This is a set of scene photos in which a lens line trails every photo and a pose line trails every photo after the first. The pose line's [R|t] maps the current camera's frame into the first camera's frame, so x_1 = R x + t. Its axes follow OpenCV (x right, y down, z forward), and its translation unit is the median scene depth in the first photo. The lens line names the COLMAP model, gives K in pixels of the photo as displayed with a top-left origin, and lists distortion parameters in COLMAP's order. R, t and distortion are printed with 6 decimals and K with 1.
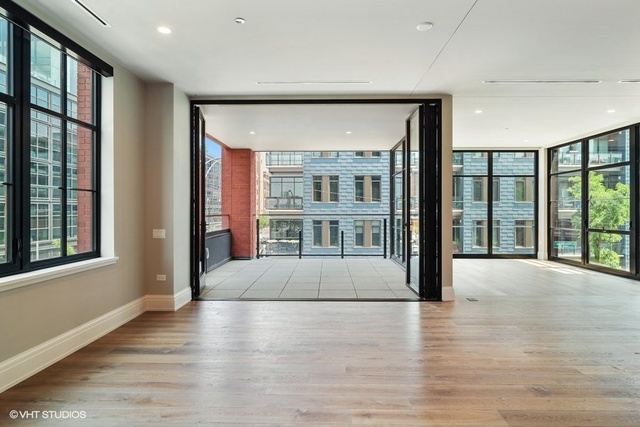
lens RADIAL K [[366.1, 0, 323.7], [0, 366.1, 210.0], [0, 0, 1]] dist [-0.002503, -0.000084]
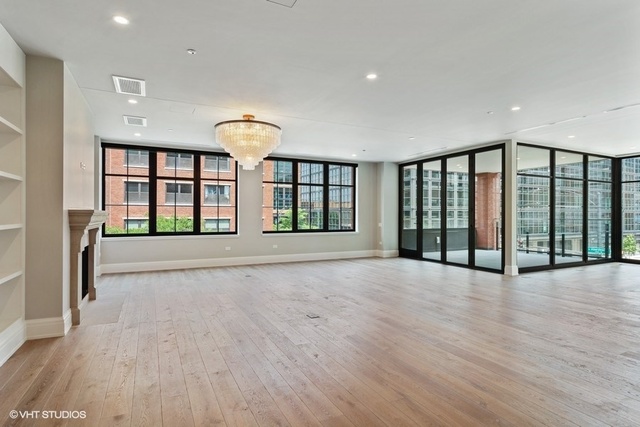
lens RADIAL K [[347.0, 0, 322.4], [0, 347.0, 209.5], [0, 0, 1]] dist [-0.000988, 0.000668]
pose [[0.473917, -0.011766, -0.880491, 0.210595], [-0.003781, 0.999874, -0.015397, 0.000111], [0.880561, 0.010626, 0.473813, -0.062230]]
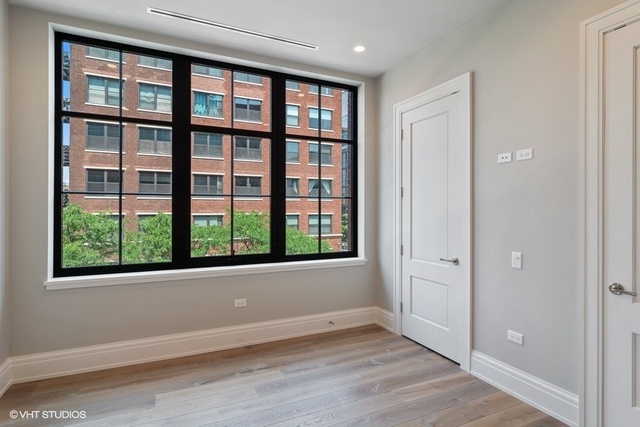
lens RADIAL K [[347.0, 0, 322.4], [0, 347.0, 209.5], [0, 0, 1]] dist [-0.000988, 0.000668]
pose [[0.454452, -0.000443, -0.890771, 0.037033], [-0.001538, 0.999998, -0.001281, -0.001961], [0.890770, 0.001952, 0.454451, 0.056563]]
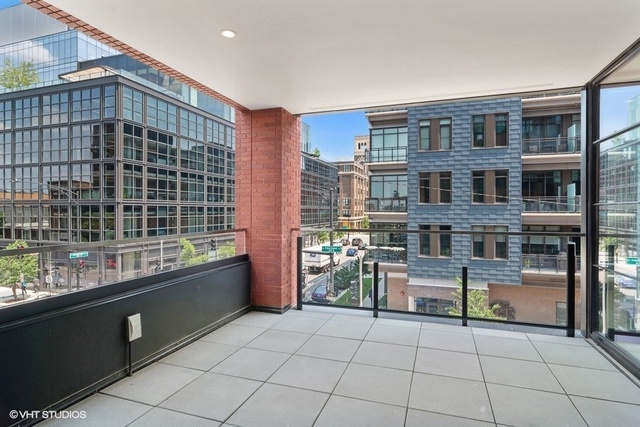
lens RADIAL K [[347.0, 0, 322.4], [0, 347.0, 209.5], [0, 0, 1]] dist [-0.000988, 0.000668]
pose [[0.951718, 0.001401, -0.306971, 0.004192], [-0.002413, 0.999993, -0.002917, -0.005013], [0.306965, 0.003517, 0.951714, 0.165204]]
